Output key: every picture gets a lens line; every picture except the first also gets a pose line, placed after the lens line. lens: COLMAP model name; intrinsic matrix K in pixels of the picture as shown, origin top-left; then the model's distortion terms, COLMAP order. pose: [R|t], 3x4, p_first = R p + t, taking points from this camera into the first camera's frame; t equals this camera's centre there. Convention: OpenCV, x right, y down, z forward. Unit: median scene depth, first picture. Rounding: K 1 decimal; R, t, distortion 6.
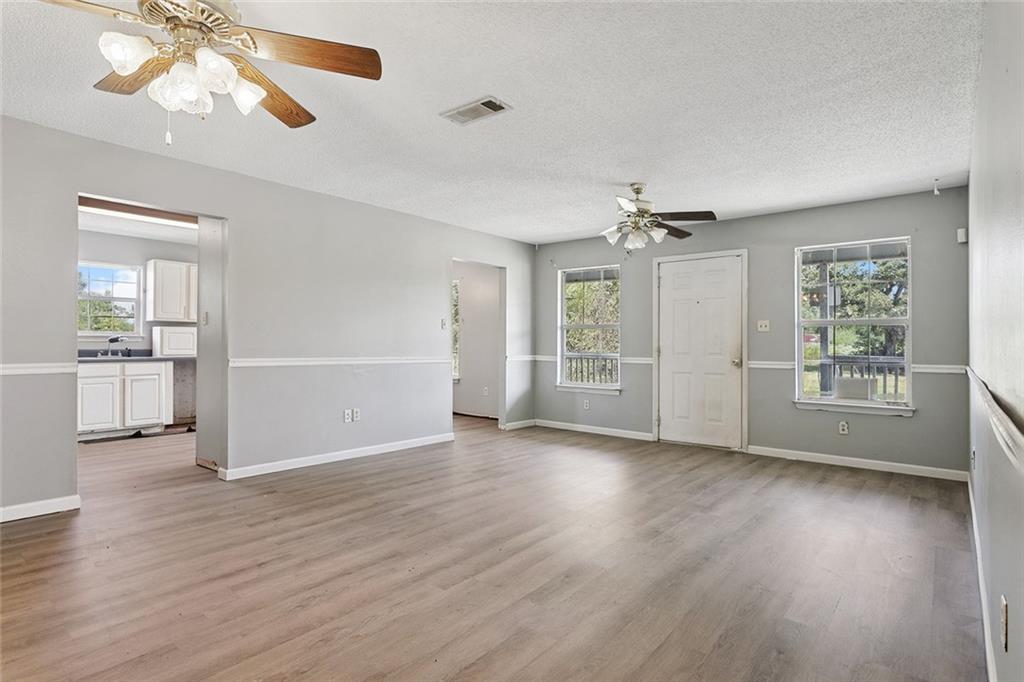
lens RADIAL K [[536.6, 0, 509.7], [0, 536.6, 343.9], [0, 0, 1]] dist [-0.005537, -0.001608]
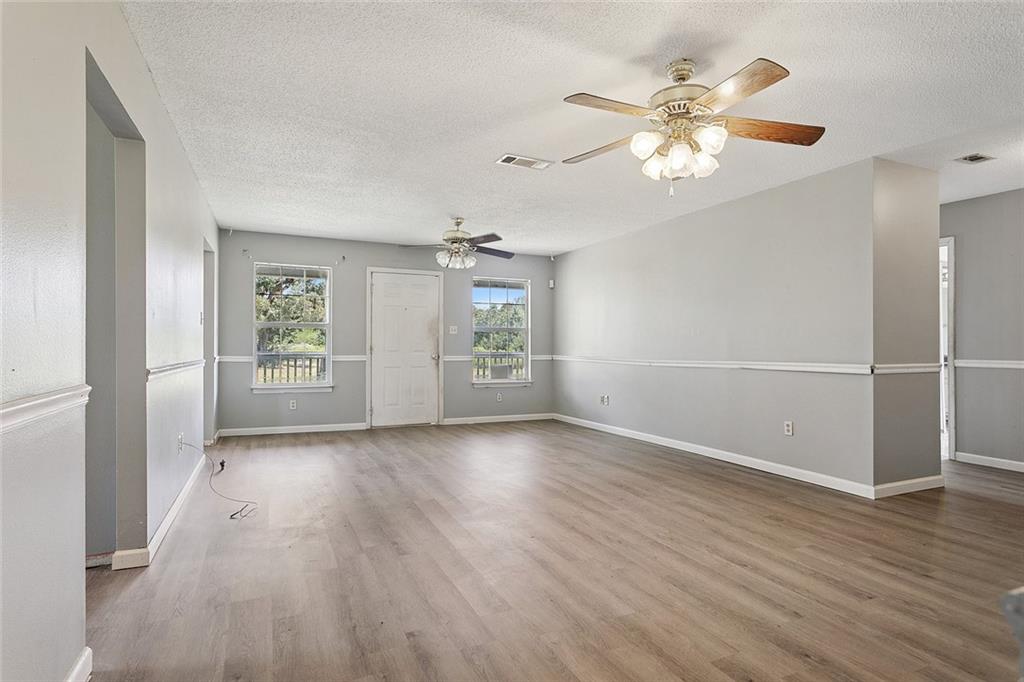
lens RADIAL K [[536.6, 0, 510.3], [0, 536.6, 341.4], [0, 0, 1]] dist [-0.005537, -0.001608]
pose [[0.436428, 0.002005, 0.899737, -0.669824], [-0.004474, 0.999990, -0.000058, -0.004996], [-0.899728, -0.004000, 0.436433, 0.257561]]
